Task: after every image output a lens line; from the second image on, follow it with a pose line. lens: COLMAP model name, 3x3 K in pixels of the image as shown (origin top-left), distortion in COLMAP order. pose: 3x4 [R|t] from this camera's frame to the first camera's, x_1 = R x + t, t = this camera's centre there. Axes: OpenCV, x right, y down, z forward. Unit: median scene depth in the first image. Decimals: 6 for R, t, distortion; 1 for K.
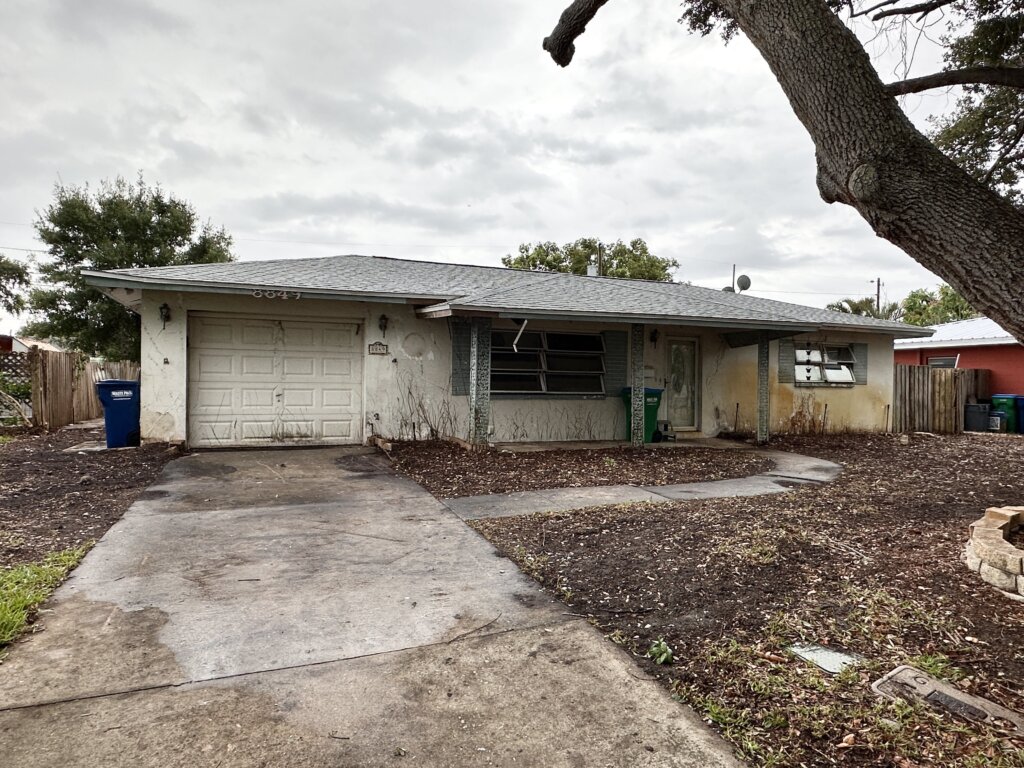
lens RADIAL K [[625.0, 0, 512.4], [0, 625.0, 387.0], [0, 0, 1]] dist [0.003287, 0.000210]
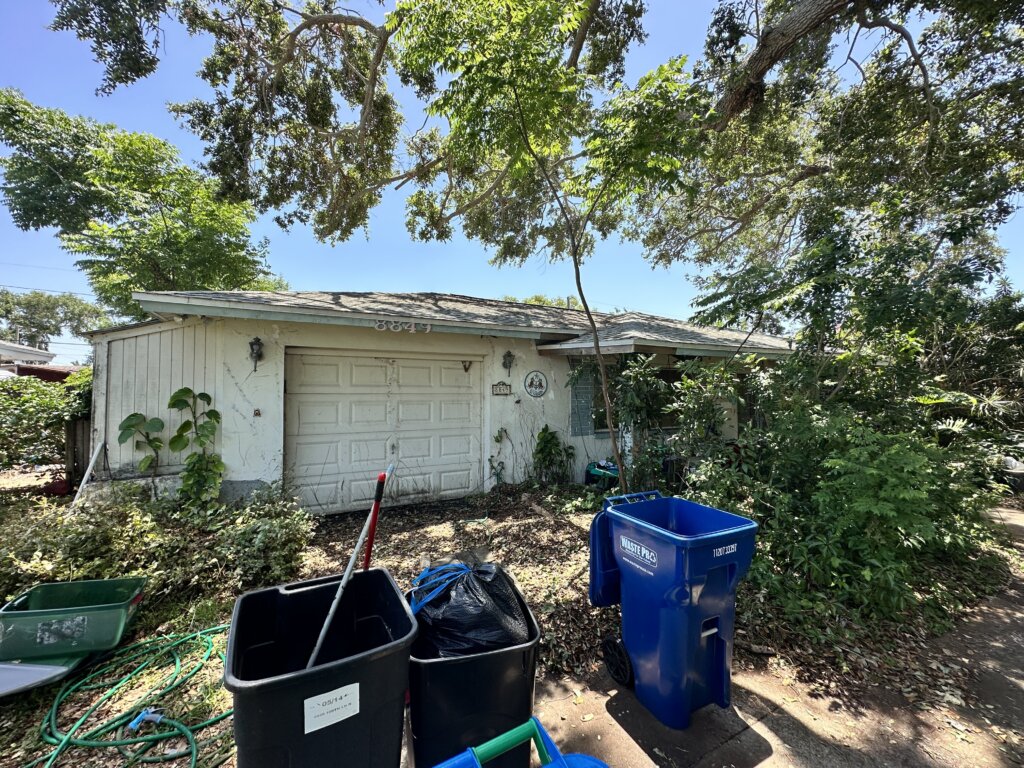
lens RADIAL K [[409.2, 0, 511.6], [0, 409.2, 379.2], [0, 0, 1]] dist [0.002384, 0.000060]
pose [[0.993346, -0.008434, 0.114855, -0.273408], [0.012825, 0.999213, -0.037547, -0.054133], [-0.114448, 0.038770, 0.992672, 0.421972]]
